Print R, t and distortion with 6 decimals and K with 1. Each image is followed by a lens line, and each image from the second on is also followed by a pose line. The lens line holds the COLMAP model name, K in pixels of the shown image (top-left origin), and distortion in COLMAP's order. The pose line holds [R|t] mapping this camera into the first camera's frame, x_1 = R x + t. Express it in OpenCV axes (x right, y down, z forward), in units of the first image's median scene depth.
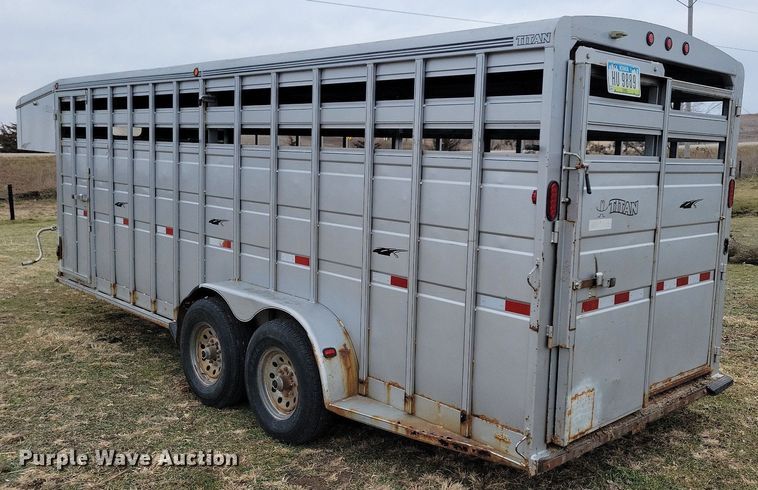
lens RADIAL K [[800.2, 0, 260.2], [0, 800.2, 231.4], [0, 0, 1]] dist [0.094415, -0.006851]
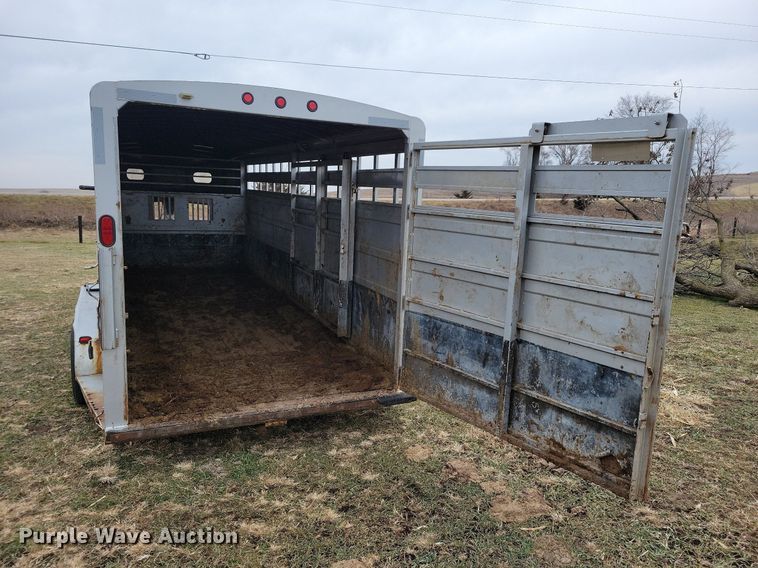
lens RADIAL K [[582.8, 0, 349.9], [0, 582.8, 283.9], [0, 0, 1]] dist [0.054724, -0.005577]
pose [[0.927709, 0.059307, -0.368563, 0.973481], [-0.044048, 0.997793, 0.049687, -0.016250], [0.370697, -0.029861, 0.928274, 0.264583]]
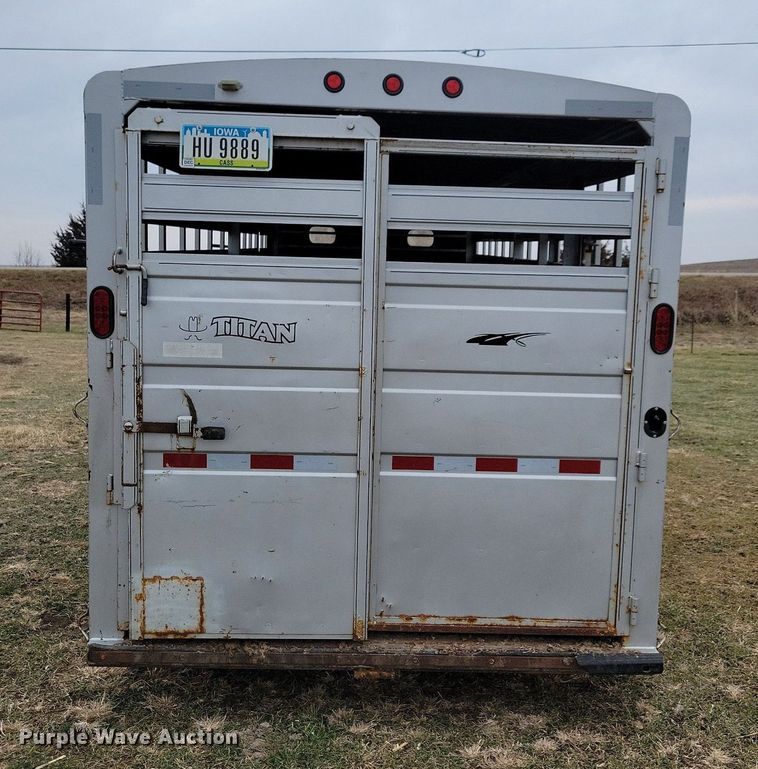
lens RADIAL K [[938.4, 0, 379.1], [0, 938.4, 356.0], [0, 0, 1]] dist [0.031957, 0.069423]
pose [[0.713031, 0.061519, -0.698429, 1.088368], [-0.076178, 0.997044, 0.010052, -0.023321], [0.696982, 0.046038, 0.715609, 0.503166]]
